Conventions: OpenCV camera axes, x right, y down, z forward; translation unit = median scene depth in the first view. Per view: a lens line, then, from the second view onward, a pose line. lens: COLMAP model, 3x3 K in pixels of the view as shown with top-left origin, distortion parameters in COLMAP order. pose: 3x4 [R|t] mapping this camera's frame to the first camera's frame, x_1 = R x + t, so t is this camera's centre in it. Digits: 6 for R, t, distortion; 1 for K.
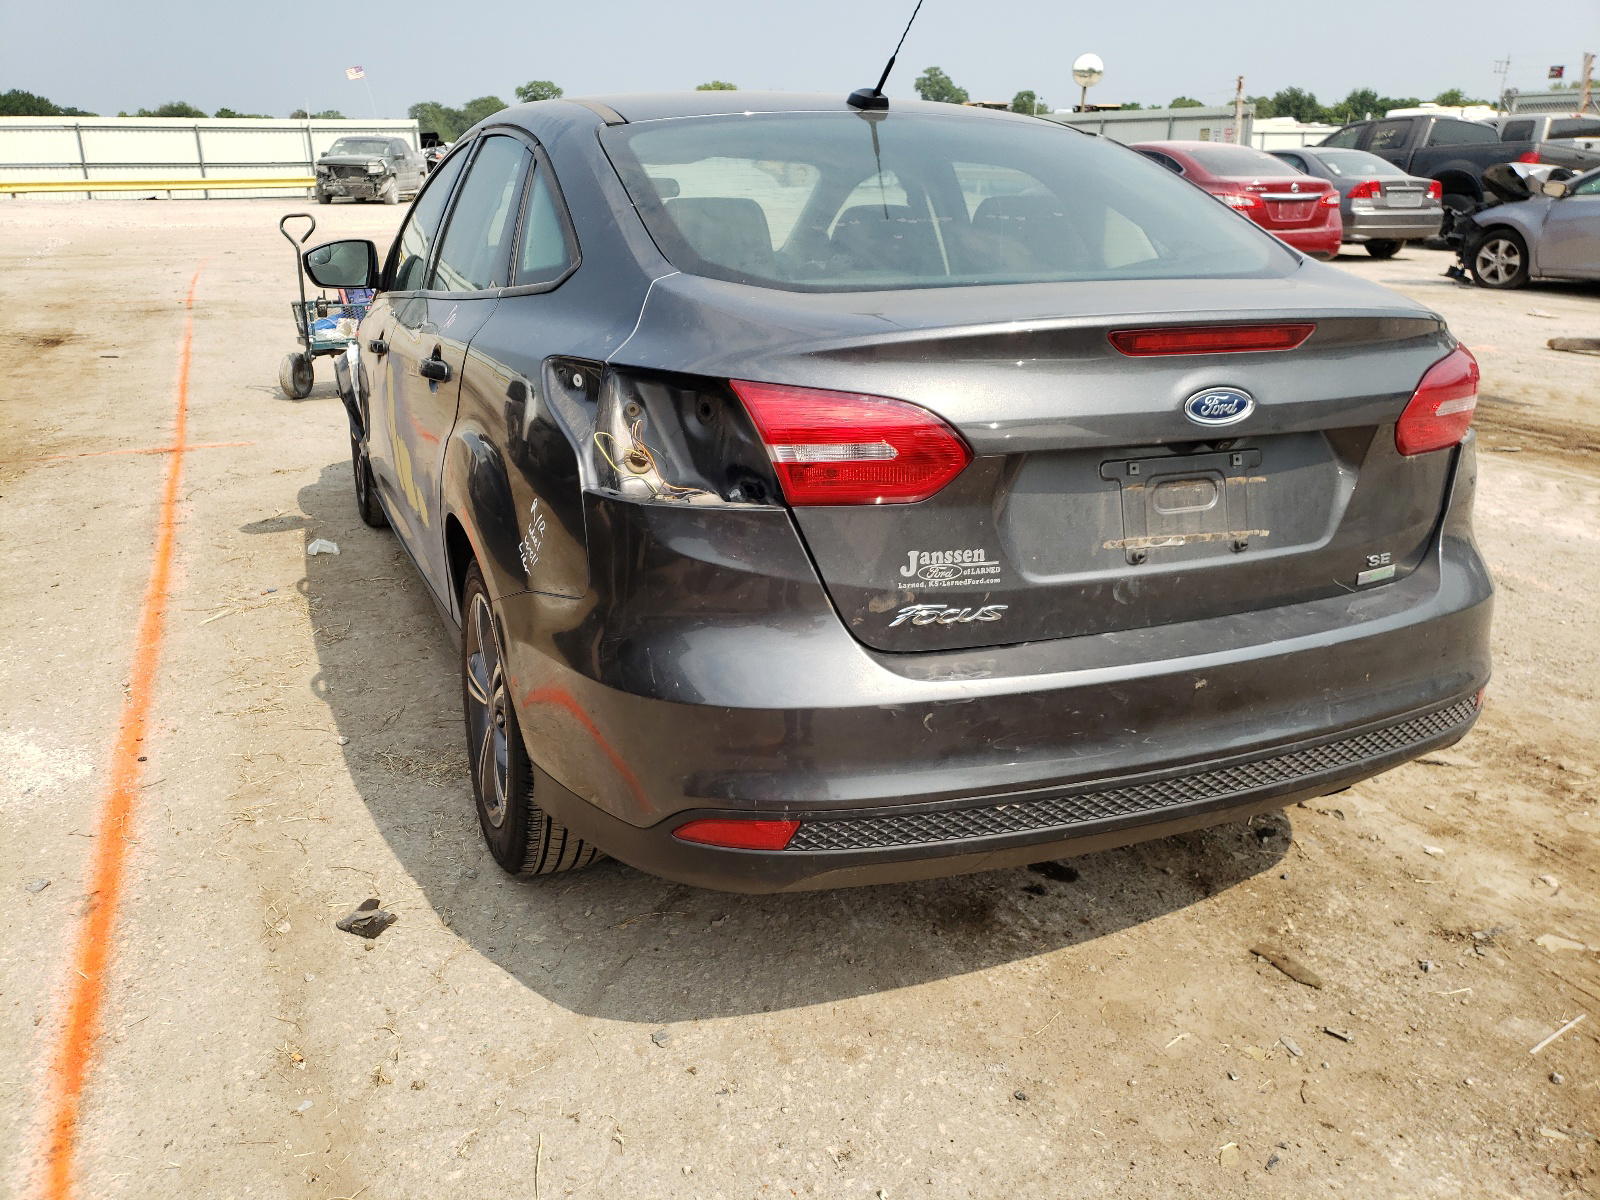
lens RADIAL K [[1203.7, 0, 800.0], [0, 1203.7, 600.0], [0, 0, 1]] dist [-0.006233, 0.035666]
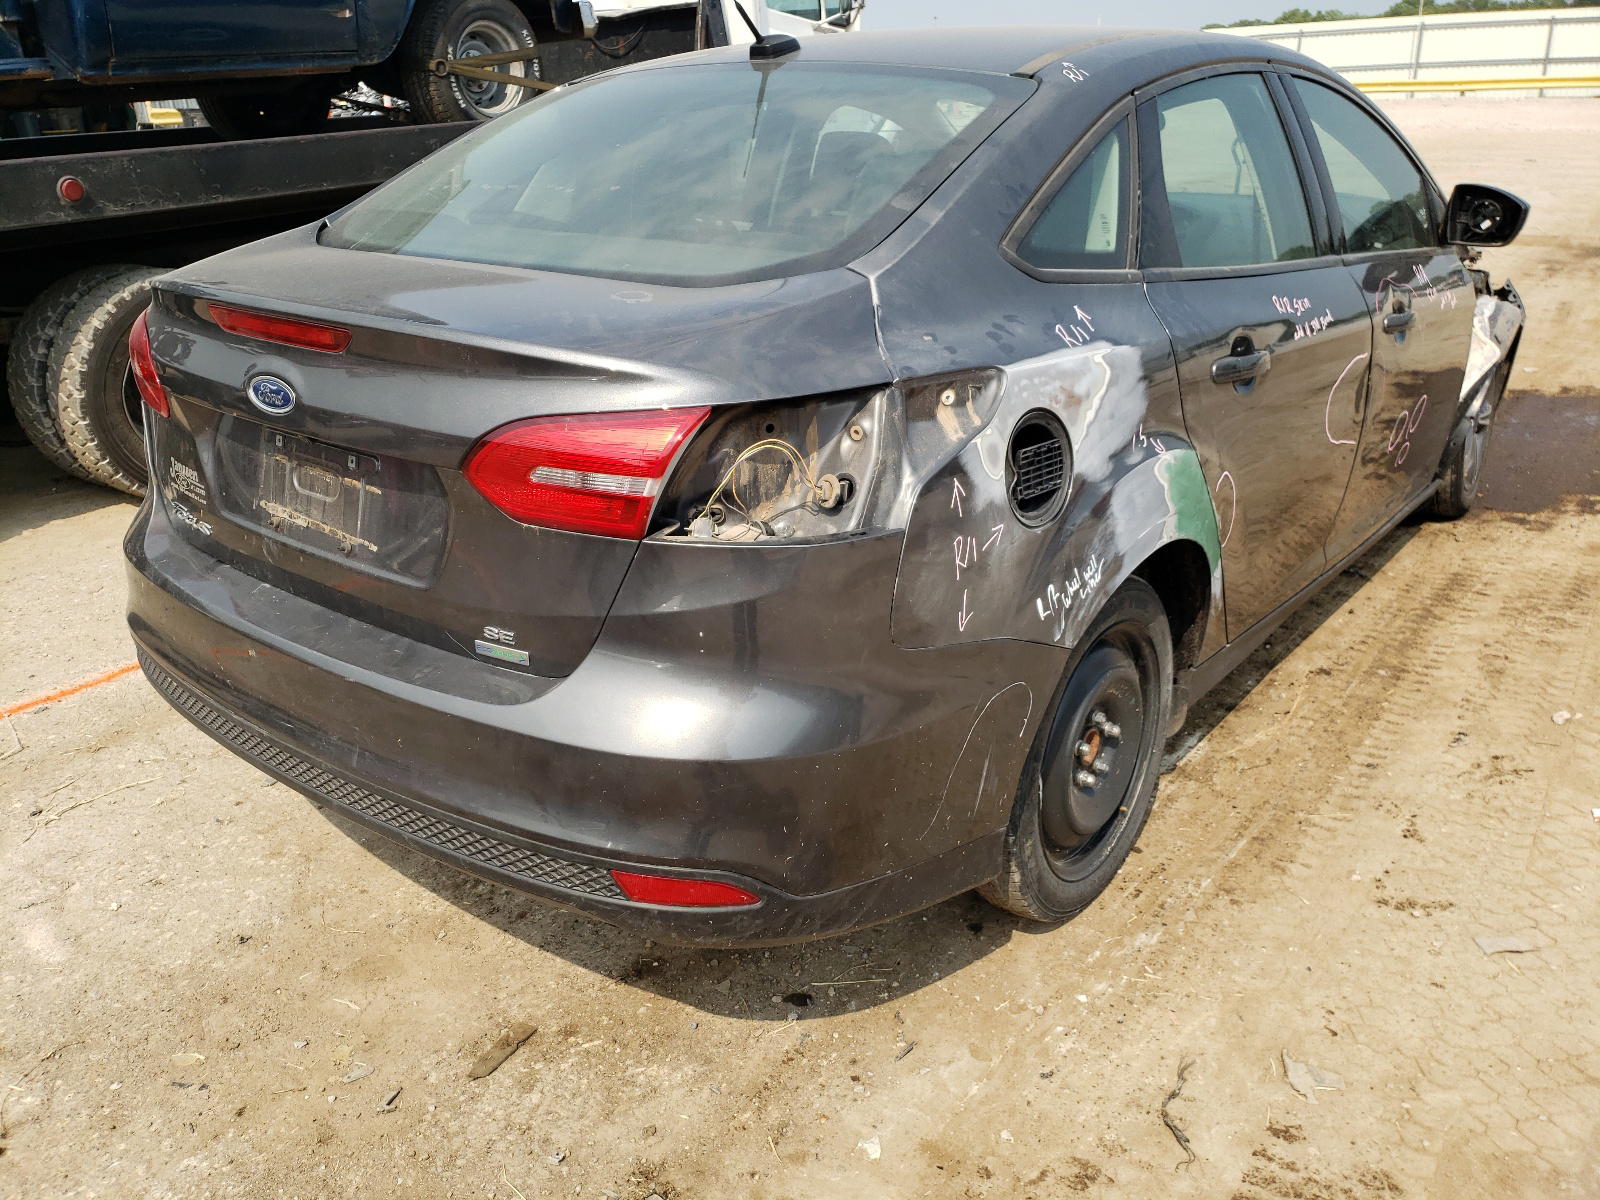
lens RADIAL K [[1236.9, 0, 799.5], [0, 1236.9, 584.1], [0, 0, 1]] dist [0.001824, -0.002746]
pose [[0.500891, 0.314232, -0.806453, 1.143311], [-0.267892, 0.942297, 0.200774, -0.266015], [0.823008, 0.115476, 0.556168, 0.628657]]
